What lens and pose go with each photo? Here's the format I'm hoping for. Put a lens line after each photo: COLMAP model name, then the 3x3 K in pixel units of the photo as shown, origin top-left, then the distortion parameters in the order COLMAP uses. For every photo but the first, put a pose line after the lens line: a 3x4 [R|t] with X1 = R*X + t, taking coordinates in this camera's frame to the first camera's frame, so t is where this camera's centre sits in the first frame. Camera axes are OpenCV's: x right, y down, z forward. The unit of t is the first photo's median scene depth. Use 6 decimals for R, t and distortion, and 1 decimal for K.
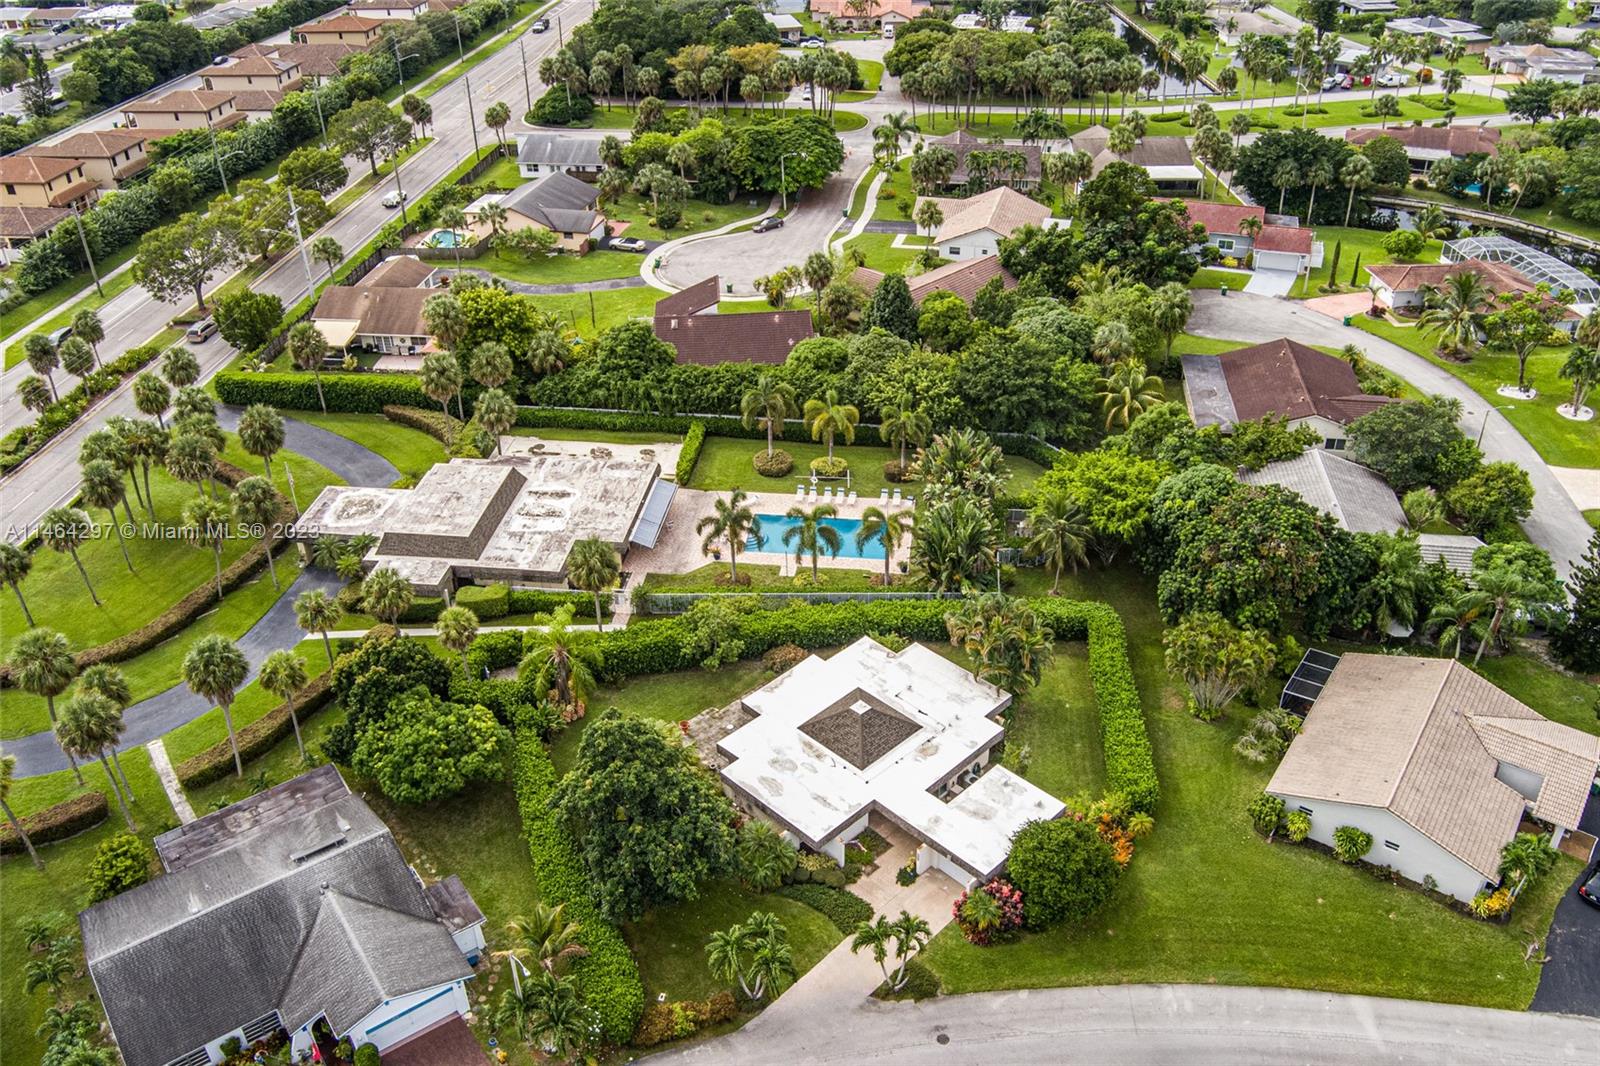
lens RADIAL K [[1297.4, 0, 803.9], [0, 1297.4, 525.1], [0, 0, 1]] dist [-0.080261, 0.034089]
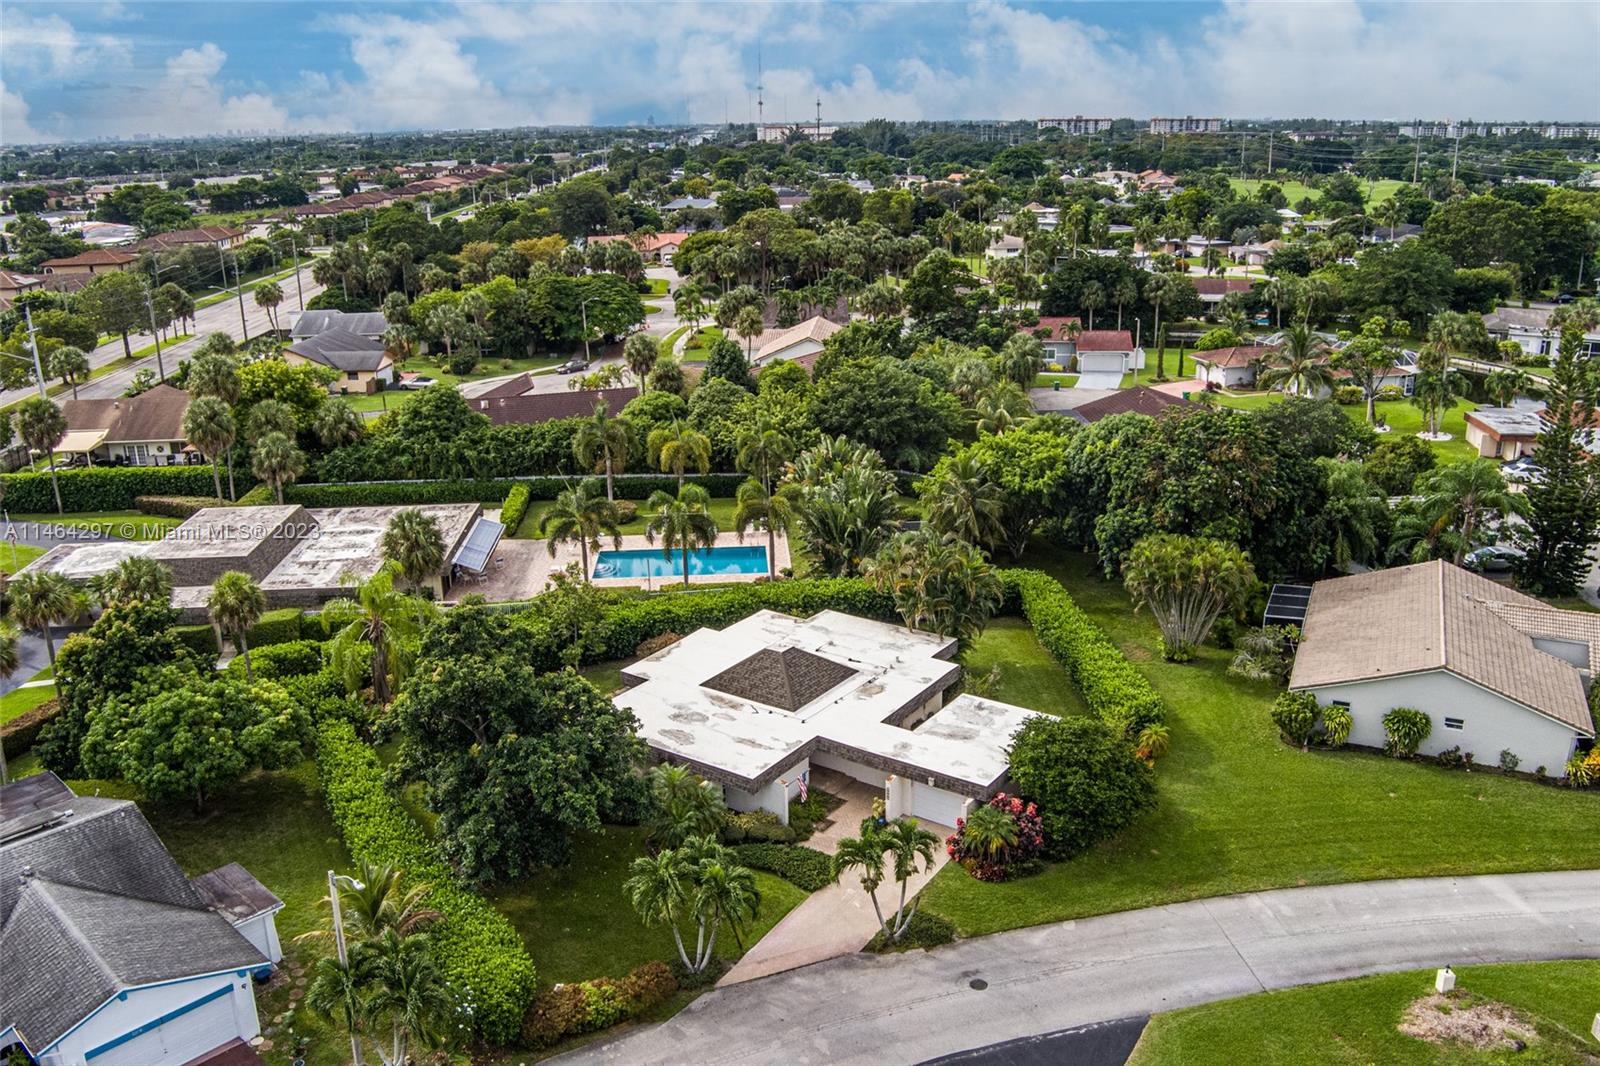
lens RADIAL K [[1297.4, 0, 801.8], [0, 1297.4, 521.6], [0, 0, 1]] dist [-0.080261, 0.034089]
pose [[0.982586, -0.053920, 0.177810, -0.079209], [0.098250, 0.963013, -0.250906, 0.270712], [-0.157705, 0.264006, 0.951541, 0.240749]]
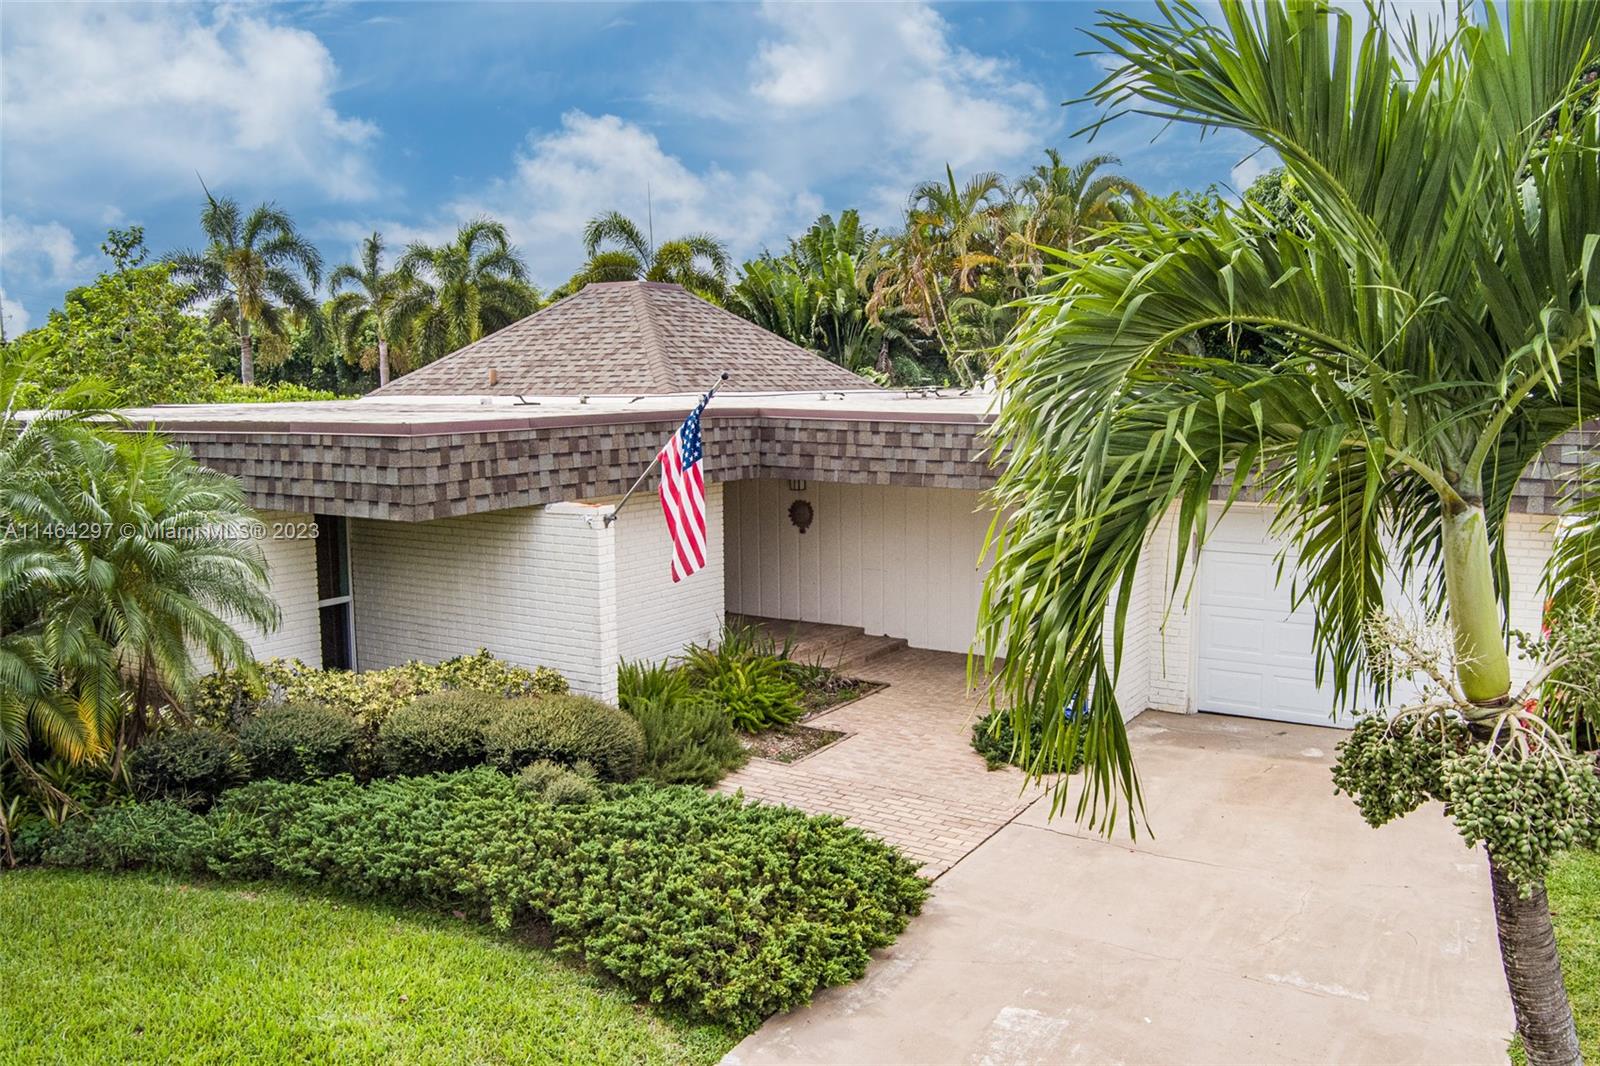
lens RADIAL K [[1297.4, 0, 799.3], [0, 1297.4, 528.1], [0, 0, 1]] dist [-0.080261, 0.034089]
pose [[0.971865, -0.019197, 0.234753, 0.016275], [0.118346, 0.901529, -0.416221, 0.293424], [-0.203647, 0.432293, 0.878437, 0.816663]]
